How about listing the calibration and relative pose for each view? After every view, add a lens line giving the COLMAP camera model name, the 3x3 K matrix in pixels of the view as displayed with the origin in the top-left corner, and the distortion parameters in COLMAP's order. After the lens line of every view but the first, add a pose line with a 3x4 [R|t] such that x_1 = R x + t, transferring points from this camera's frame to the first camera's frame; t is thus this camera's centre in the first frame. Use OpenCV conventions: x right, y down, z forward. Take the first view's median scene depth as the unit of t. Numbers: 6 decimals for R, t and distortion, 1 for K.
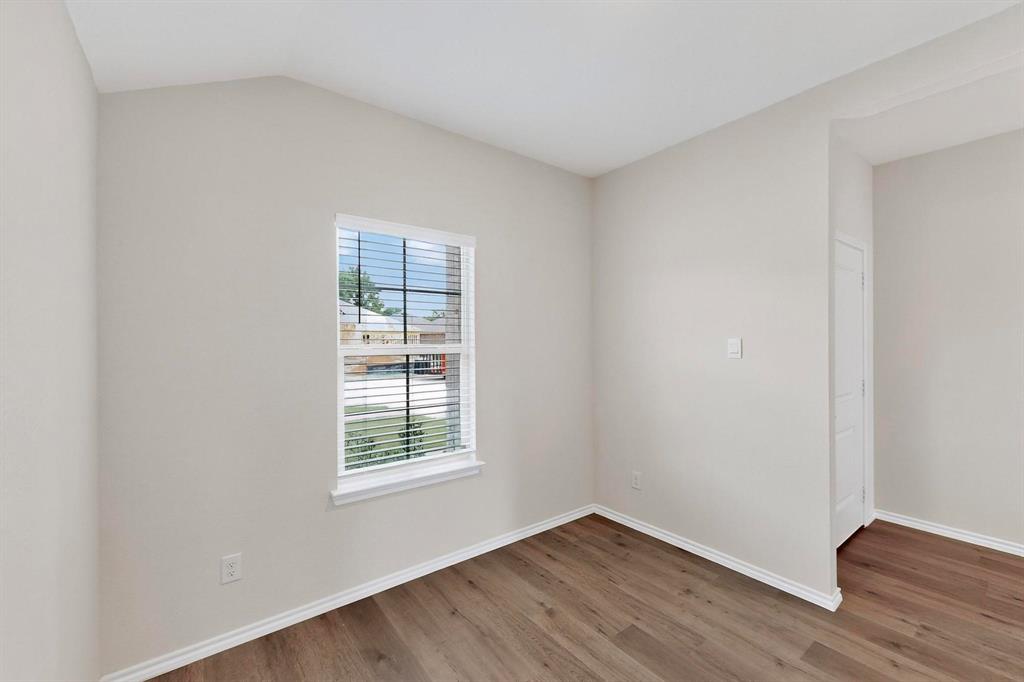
lens RADIAL K [[431.5, 0, 514.2], [0, 431.5, 339.2], [0, 0, 1]] dist [0.006608, 0.000205]
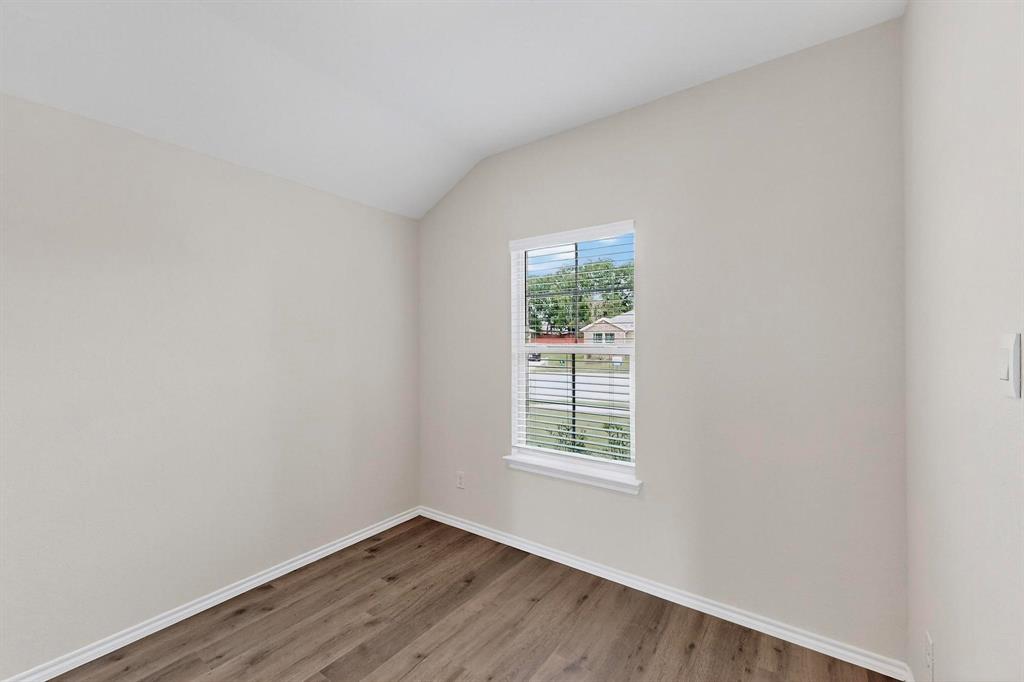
lens RADIAL K [[431.5, 0, 516.0], [0, 431.5, 343.3], [0, 0, 1]] dist [0.006608, 0.000205]
pose [[0.277272, 0.009202, -0.960747, 0.750812], [0.003655, 0.999937, 0.010632, -0.000072], [0.960785, -0.006459, 0.277221, 0.593947]]
